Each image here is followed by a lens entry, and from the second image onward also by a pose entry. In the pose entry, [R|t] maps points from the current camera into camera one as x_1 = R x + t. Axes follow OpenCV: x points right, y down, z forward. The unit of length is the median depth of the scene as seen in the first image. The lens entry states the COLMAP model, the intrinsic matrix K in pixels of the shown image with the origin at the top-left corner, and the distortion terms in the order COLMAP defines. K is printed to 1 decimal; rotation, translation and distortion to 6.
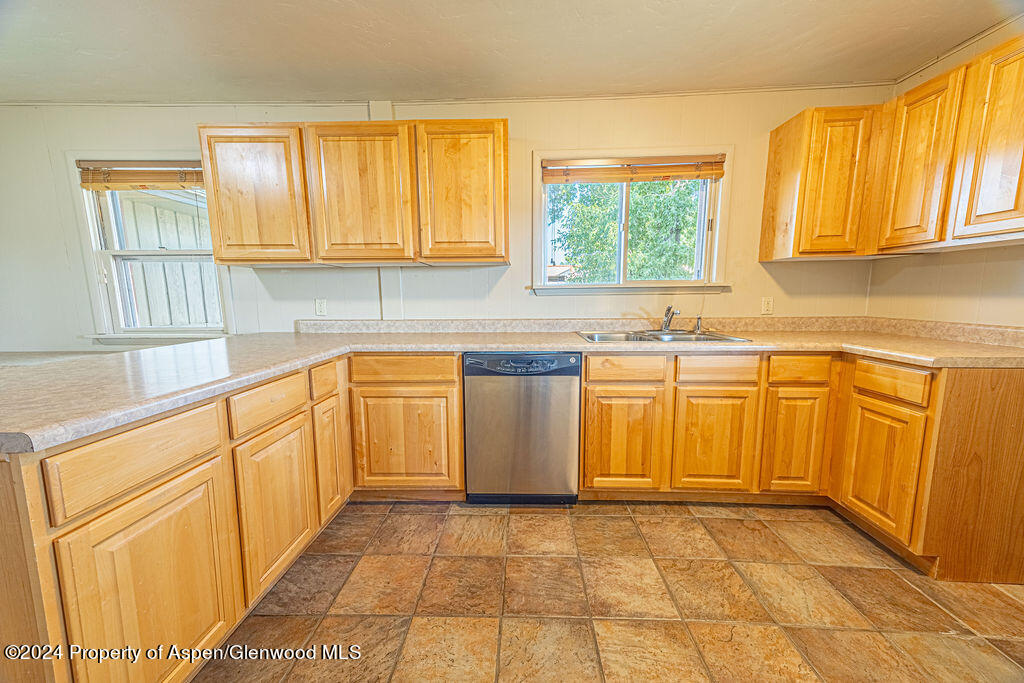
lens RADIAL K [[377.0, 0, 513.3], [0, 377.0, 343.1], [0, 0, 1]] dist [0.026247, -0.001222]
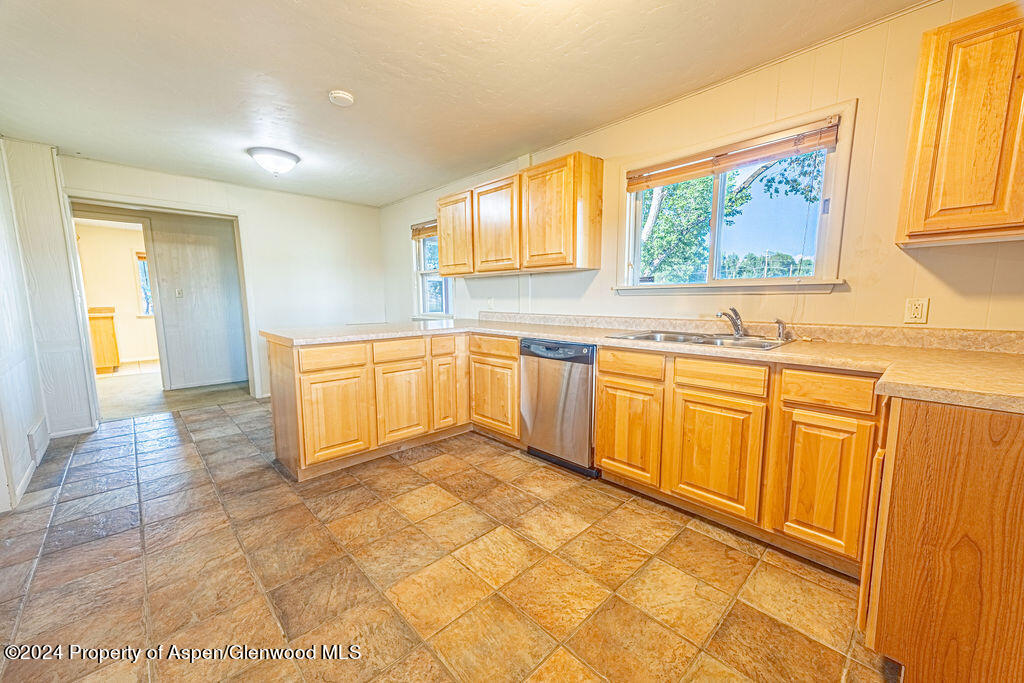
lens RADIAL K [[377.0, 0, 507.0], [0, 377.0, 341.1], [0, 0, 1]] dist [0.026247, -0.001222]
pose [[0.725288, 0.084676, -0.683218, 0.762116], [-0.085453, 0.995805, 0.032703, -0.003037], [0.683122, 0.034664, 0.729482, -0.026853]]
